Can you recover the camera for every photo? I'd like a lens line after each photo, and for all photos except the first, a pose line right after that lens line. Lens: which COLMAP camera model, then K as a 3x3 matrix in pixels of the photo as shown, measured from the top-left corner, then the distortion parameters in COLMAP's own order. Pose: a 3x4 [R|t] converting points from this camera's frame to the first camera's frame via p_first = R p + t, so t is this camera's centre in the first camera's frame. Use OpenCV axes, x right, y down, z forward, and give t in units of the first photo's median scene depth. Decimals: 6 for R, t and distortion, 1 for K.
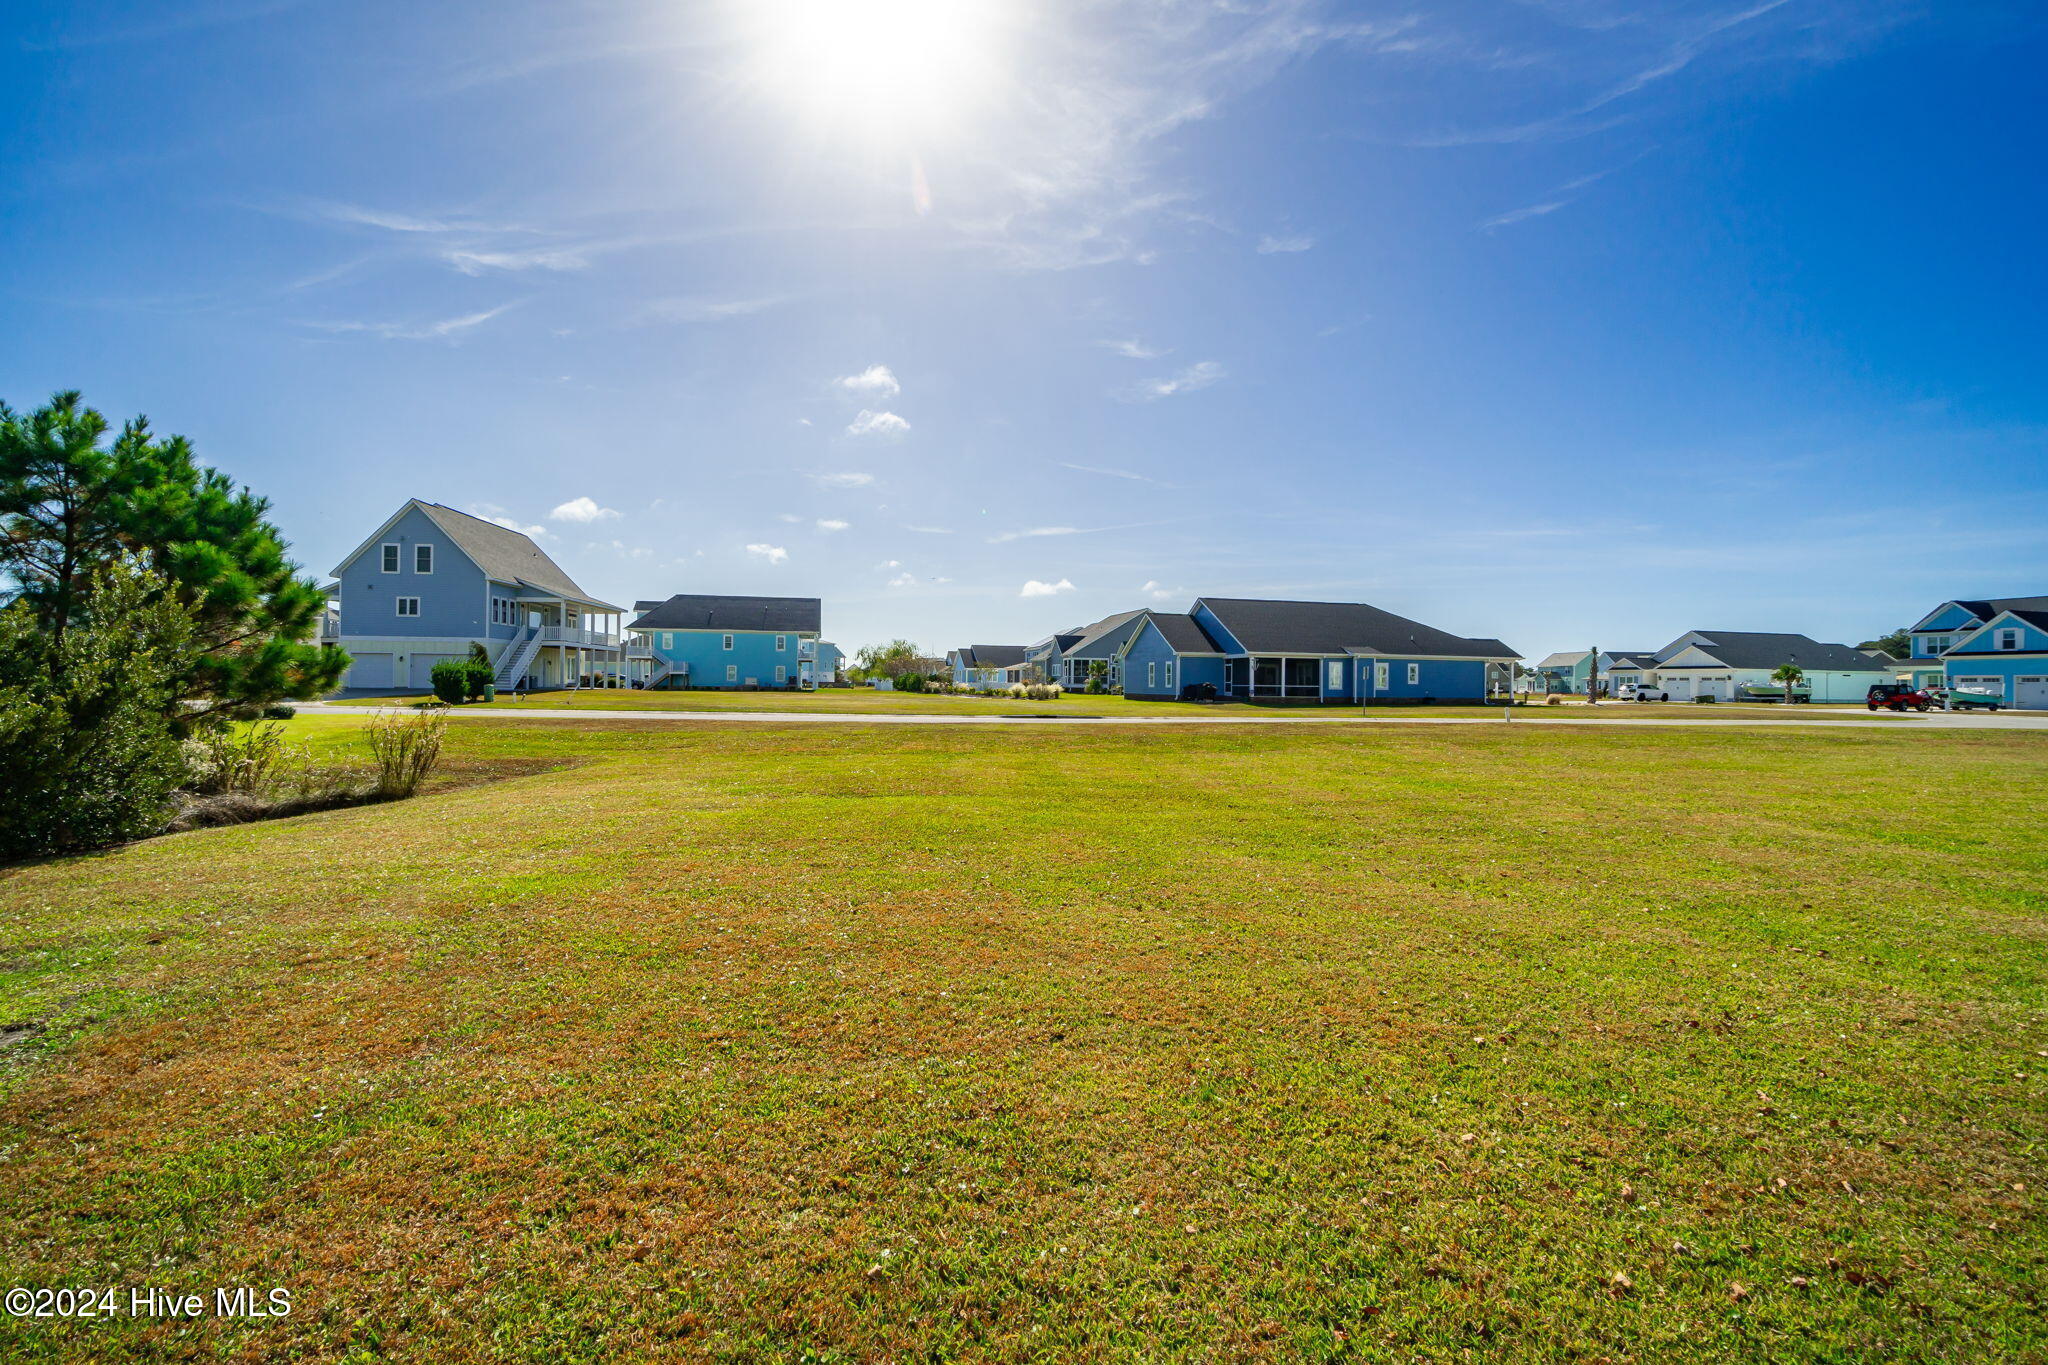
lens RADIAL K [[1099.7, 0, 1024.0], [0, 1099.7, 682.5], [0, 0, 1]] dist [-0.027411, 0.015743]
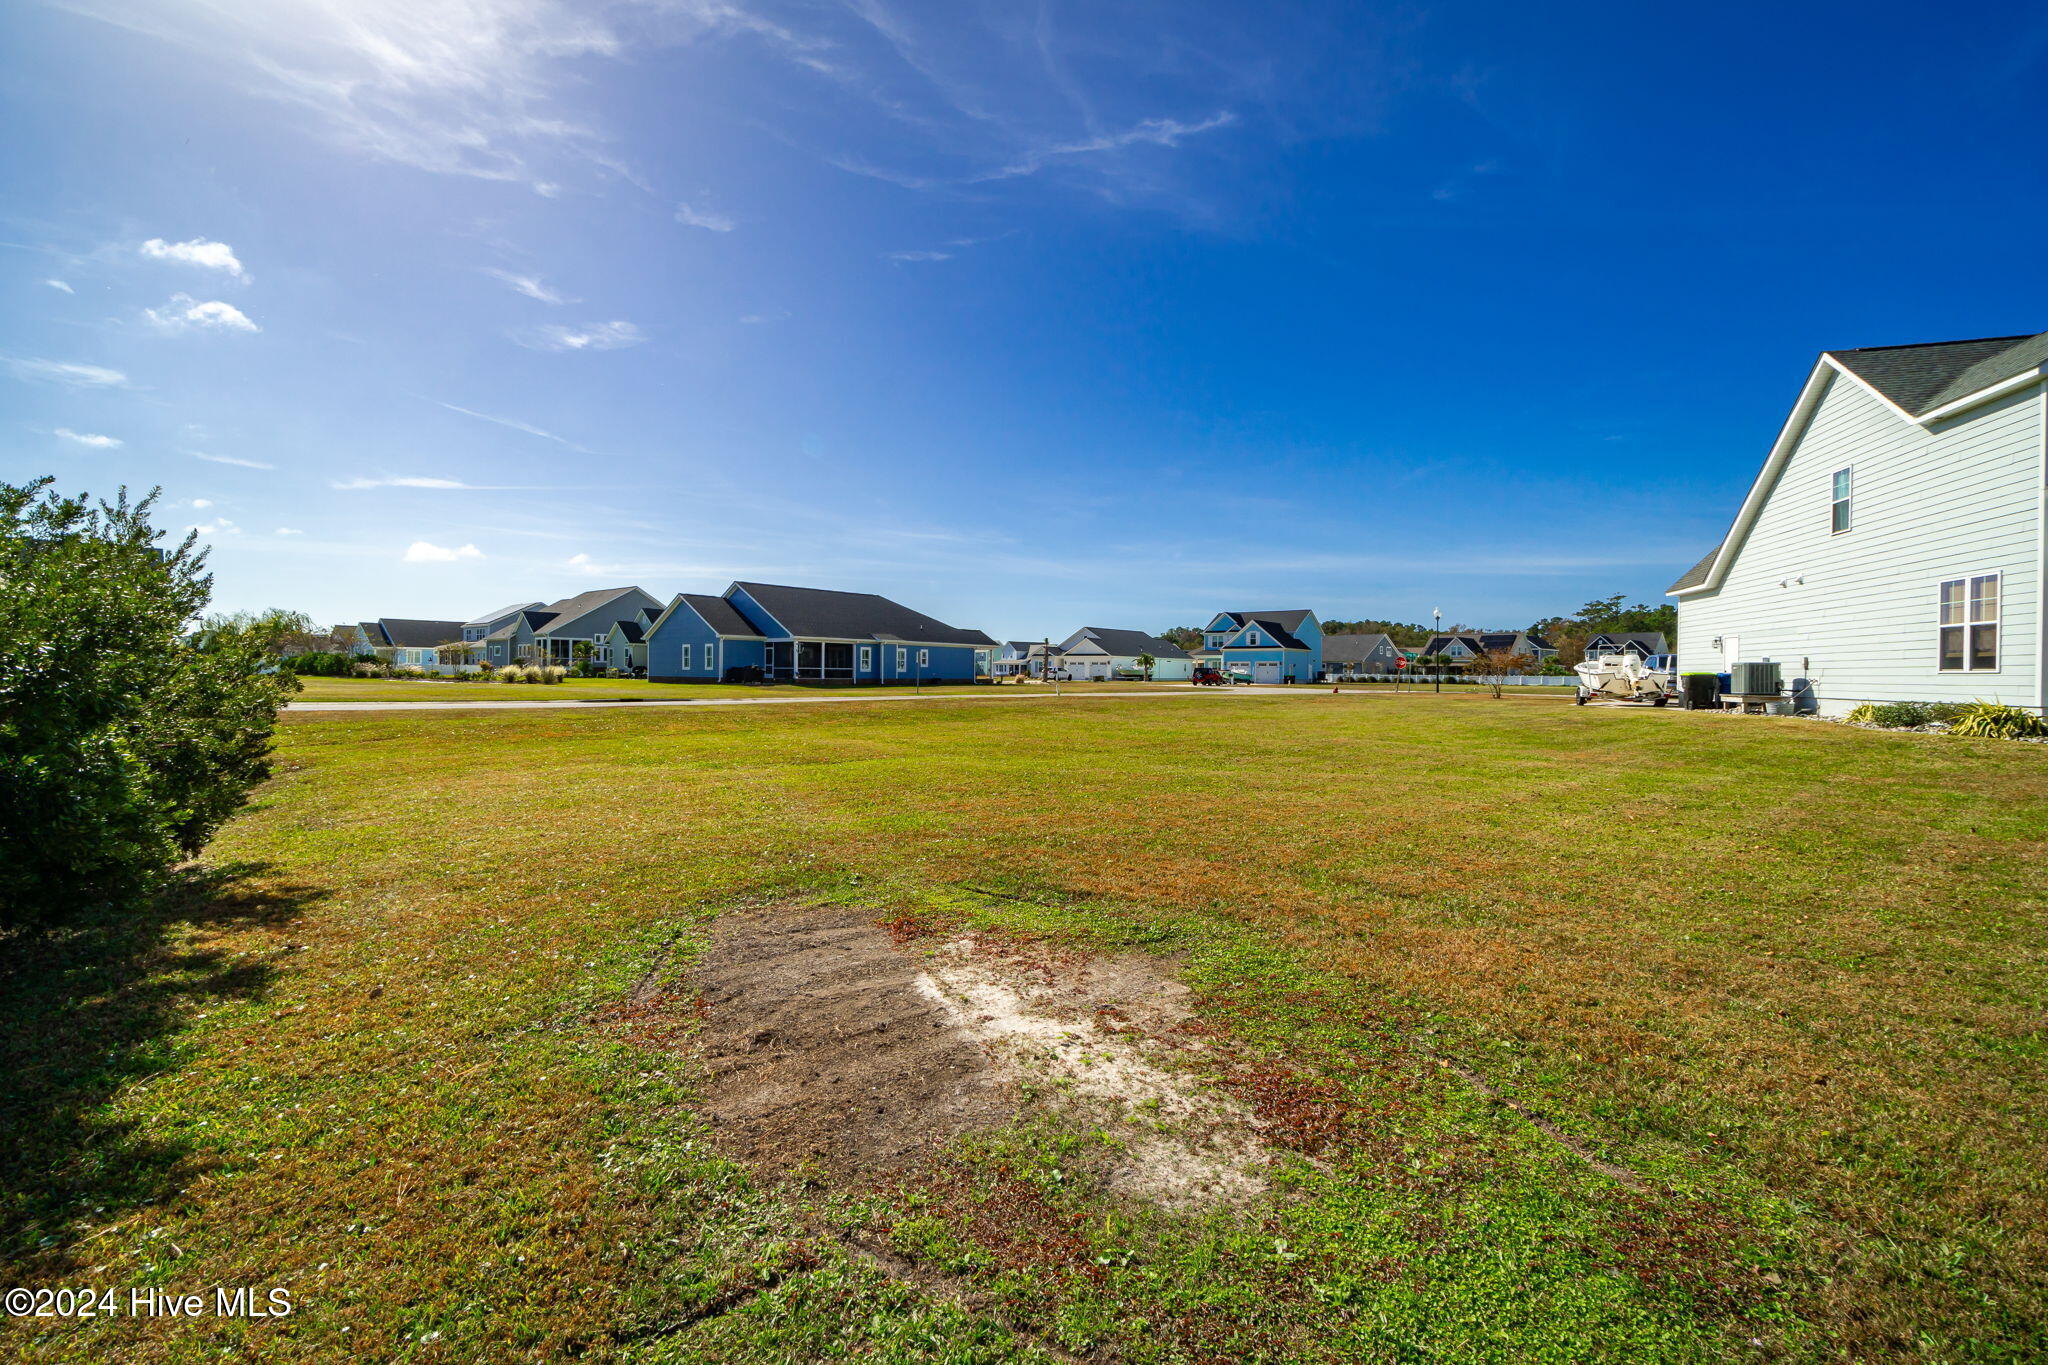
lens RADIAL K [[1383.4, 0, 1024.0], [0, 1383.4, 682.5], [0, 0, 1]] dist [-0.073310, 0.058993]
pose [[0.659047, -0.007540, 0.752064, -0.625275], [-0.003540, 0.999908, 0.013127, -0.001610], [-0.752094, -0.011313, 0.658959, -0.039221]]
